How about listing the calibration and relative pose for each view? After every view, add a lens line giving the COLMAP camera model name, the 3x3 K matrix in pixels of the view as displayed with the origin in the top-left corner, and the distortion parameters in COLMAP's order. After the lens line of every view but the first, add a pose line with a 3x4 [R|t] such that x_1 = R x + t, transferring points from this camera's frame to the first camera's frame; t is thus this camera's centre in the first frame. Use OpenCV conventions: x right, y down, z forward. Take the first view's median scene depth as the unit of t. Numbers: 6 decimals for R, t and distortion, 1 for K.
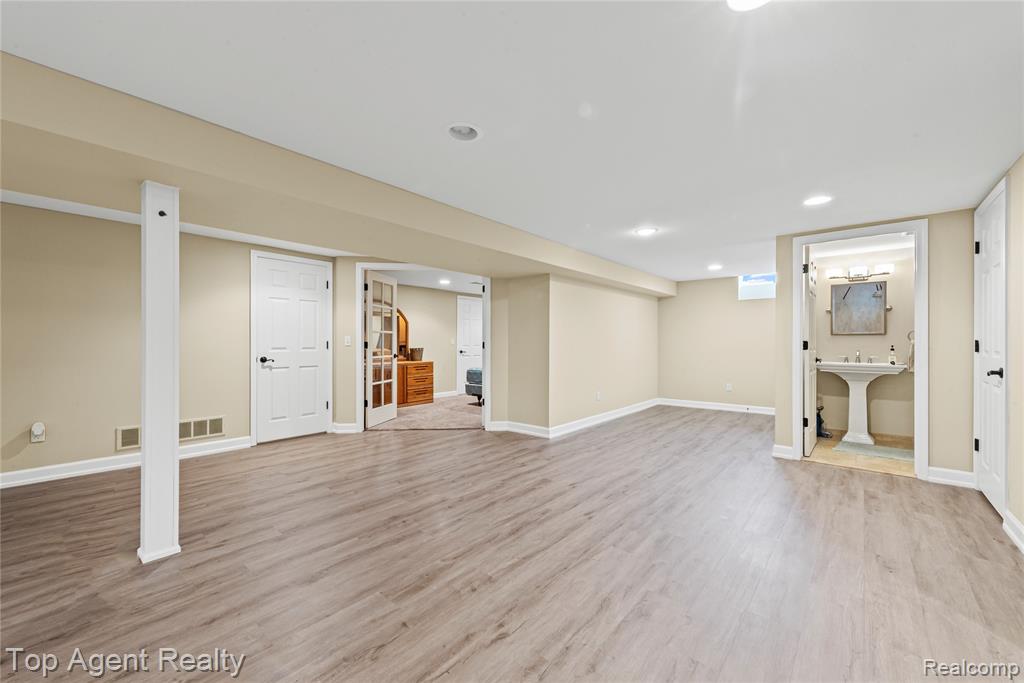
lens RADIAL K [[405.5, 0, 508.6], [0, 405.5, 340.3], [0, 0, 1]] dist [0.002232, -0.000432]
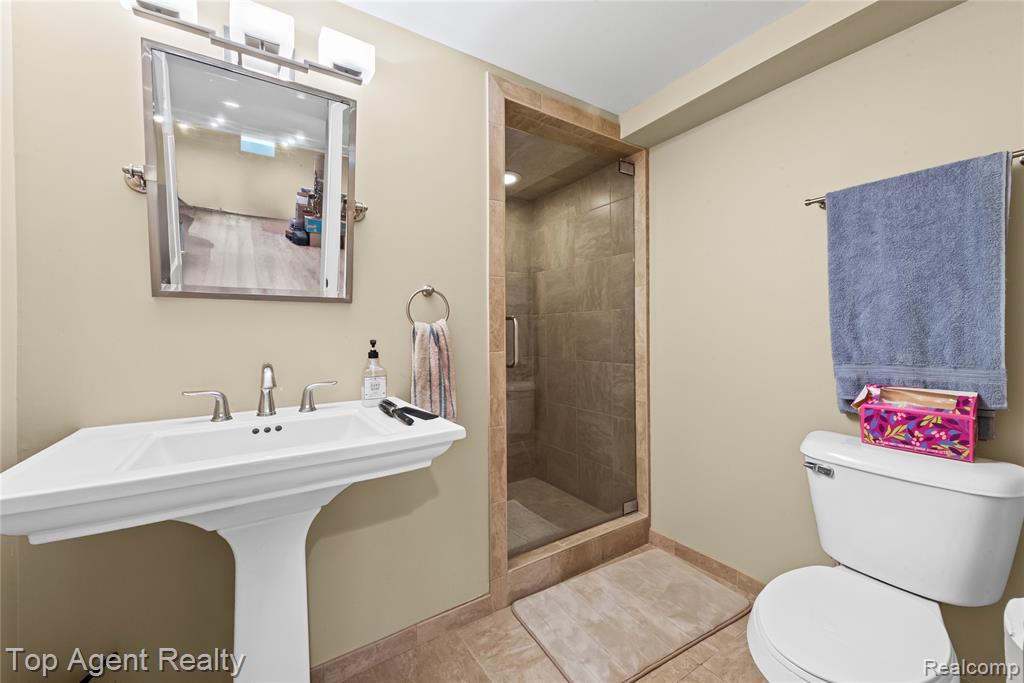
lens RADIAL K [[405.5, 0, 512.3], [0, 405.5, 339.8], [0, 0, 1]] dist [0.002232, -0.000432]
pose [[0.284051, -0.013571, 0.958713, 0.685240], [-0.002371, 0.999887, 0.014856, 0.006874], [-0.958806, -0.006493, 0.283987, 0.808856]]
